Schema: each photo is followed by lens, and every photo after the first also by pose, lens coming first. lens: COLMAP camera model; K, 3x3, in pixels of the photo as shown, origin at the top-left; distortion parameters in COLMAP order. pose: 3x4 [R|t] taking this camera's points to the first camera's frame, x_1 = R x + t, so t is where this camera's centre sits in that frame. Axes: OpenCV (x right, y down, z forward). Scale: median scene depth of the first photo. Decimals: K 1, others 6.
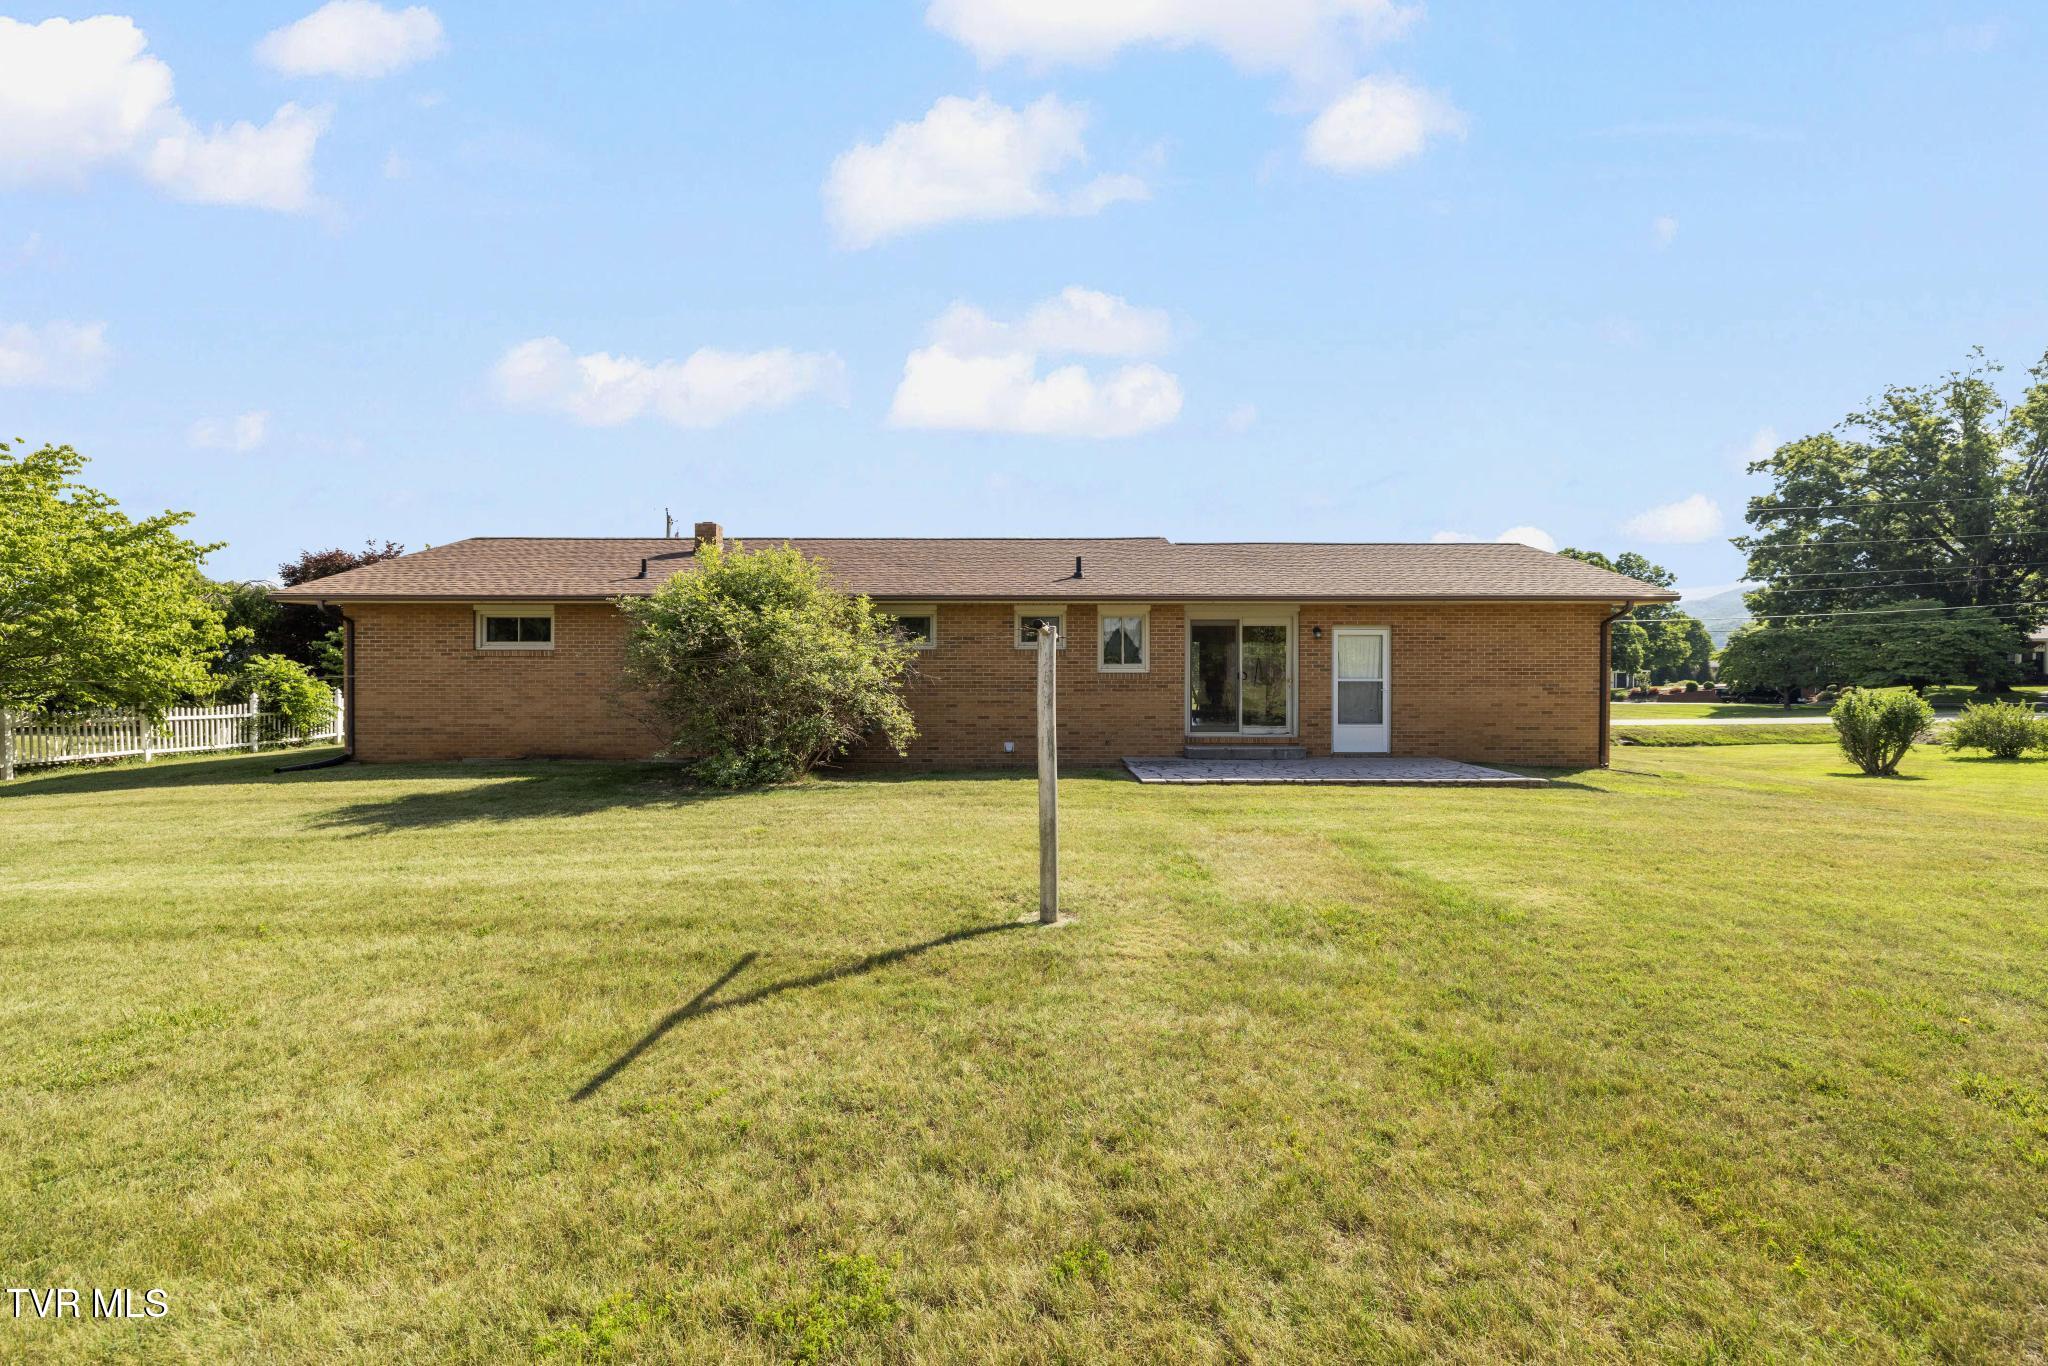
lens RADIAL K [[862.5, 0, 1033.4], [0, 862.5, 680.4], [0, 0, 1]] dist [-0.000446, 0.000211]
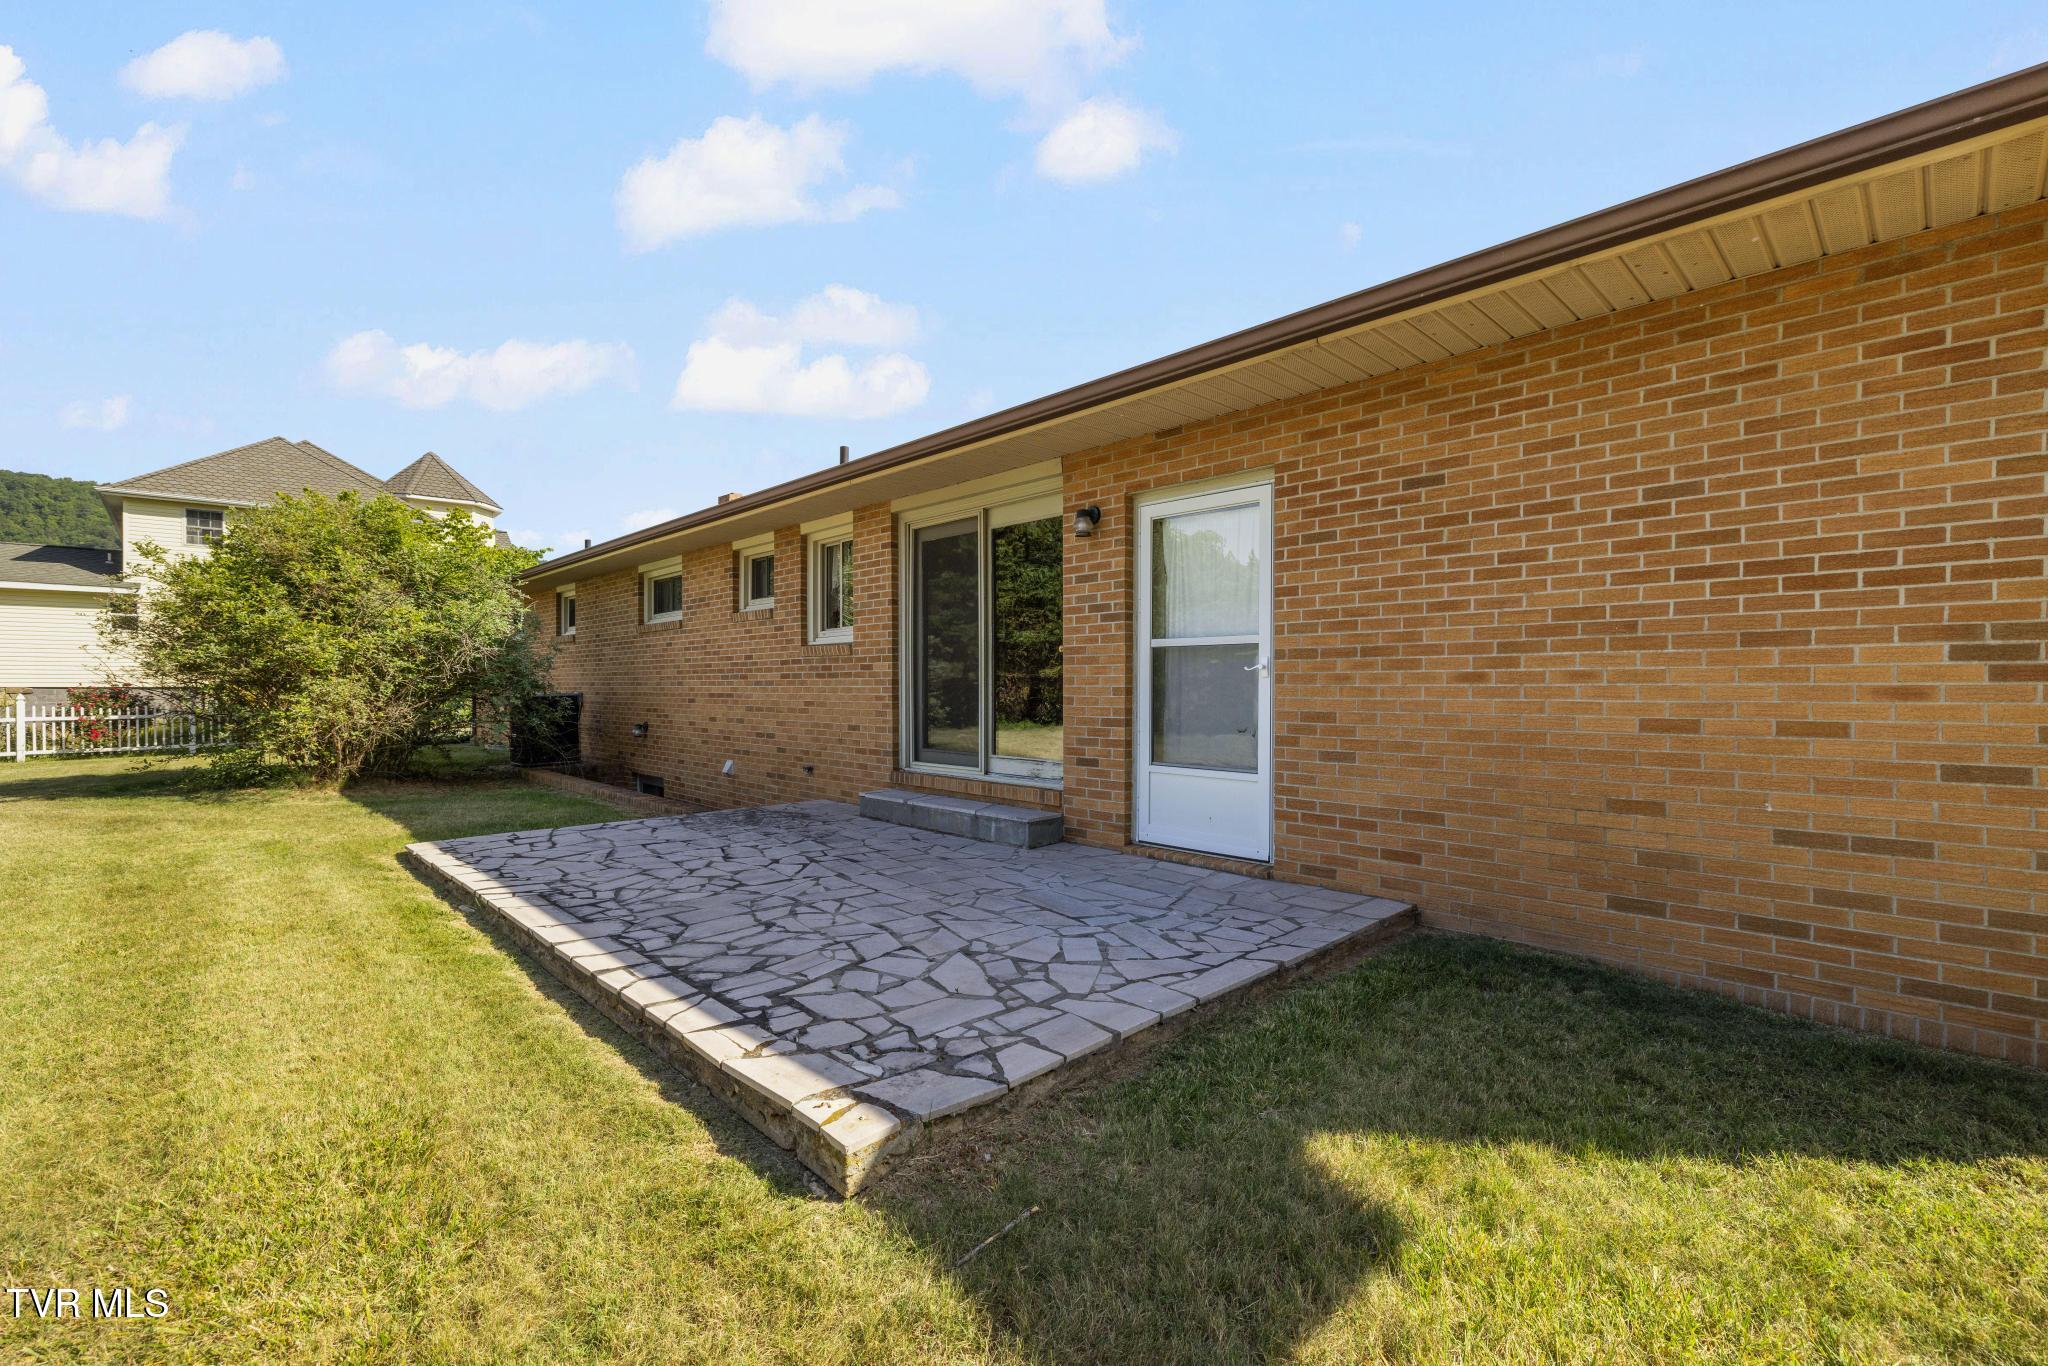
lens RADIAL K [[862.5, 0, 1033.4], [0, 862.5, 680.4], [0, 0, 1]] dist [-0.000446, 0.000211]
pose [[0.679191, -0.004983, -0.733945, 0.591598], [0.012473, 0.999911, 0.004753, 0.012755], [0.733855, -0.012383, 0.679193, 0.714494]]
